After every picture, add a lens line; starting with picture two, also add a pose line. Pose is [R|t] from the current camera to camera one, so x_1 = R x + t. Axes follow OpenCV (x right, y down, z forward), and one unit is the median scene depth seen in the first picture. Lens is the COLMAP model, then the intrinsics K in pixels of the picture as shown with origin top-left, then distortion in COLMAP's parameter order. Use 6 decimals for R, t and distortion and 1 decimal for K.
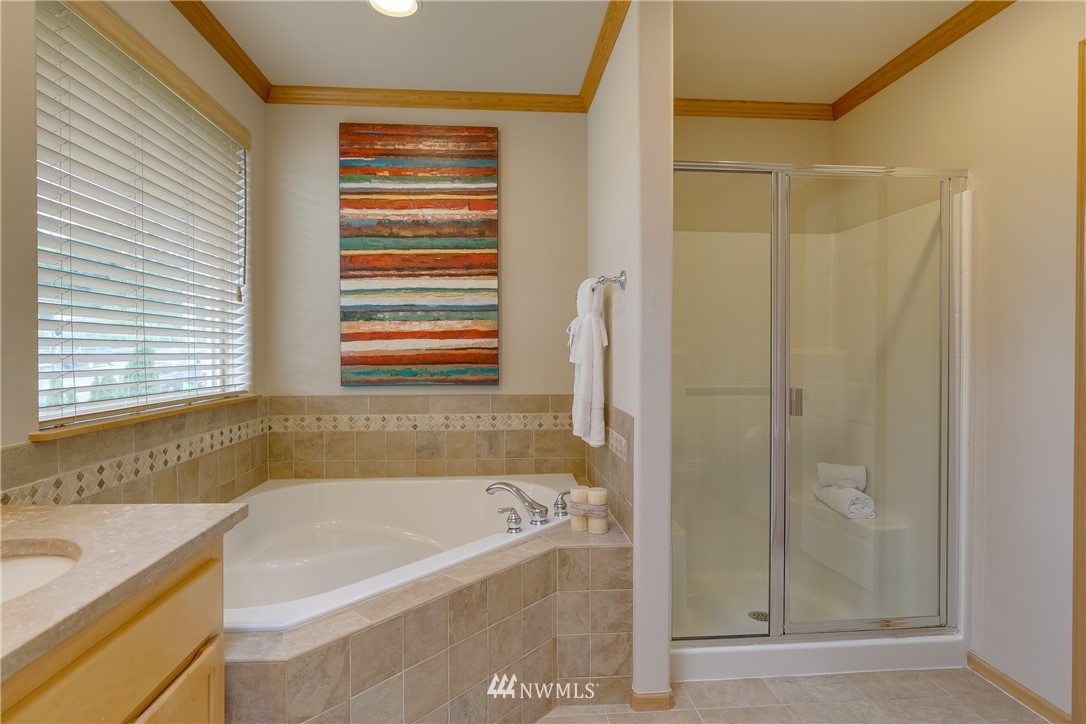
lens RADIAL K [[547.7, 0, 526.4], [0, 547.7, 357.1], [0, 0, 1]] dist [-0.005293, -0.000256]
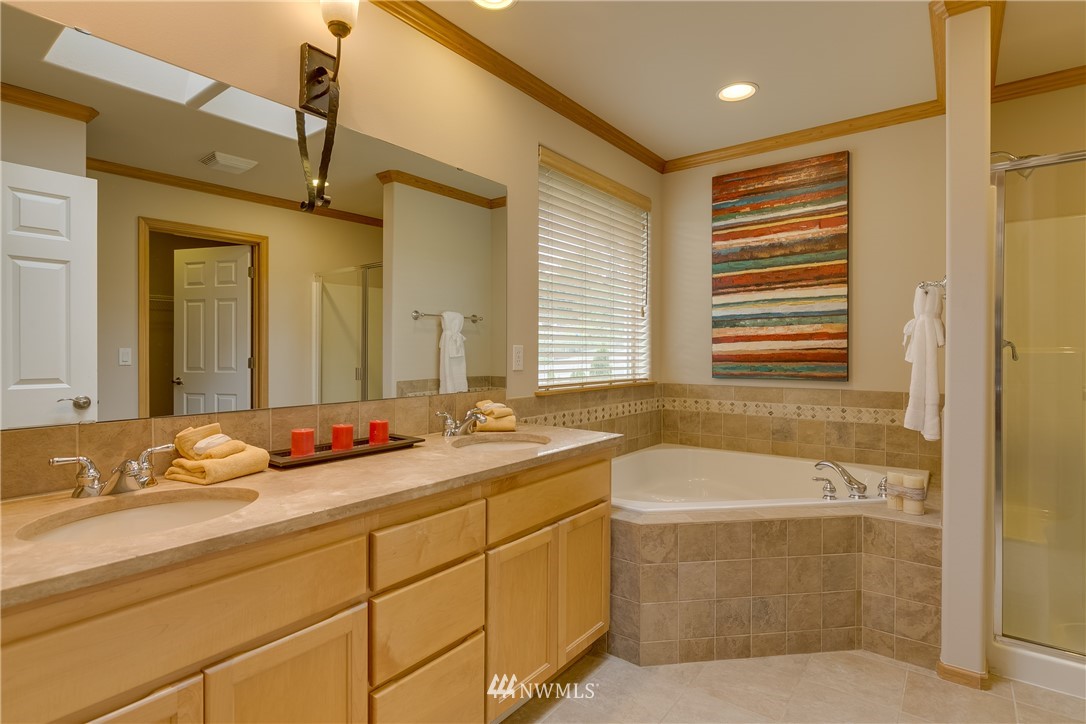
lens RADIAL K [[547.7, 0, 544.9], [0, 547.7, 358.0], [0, 0, 1]] dist [-0.005293, -0.000256]
pose [[0.748222, 0.007778, -0.663403, 0.250713], [-0.008326, 0.999963, 0.002333, 0.006664], [0.663397, 0.003778, 0.748258, -0.268044]]
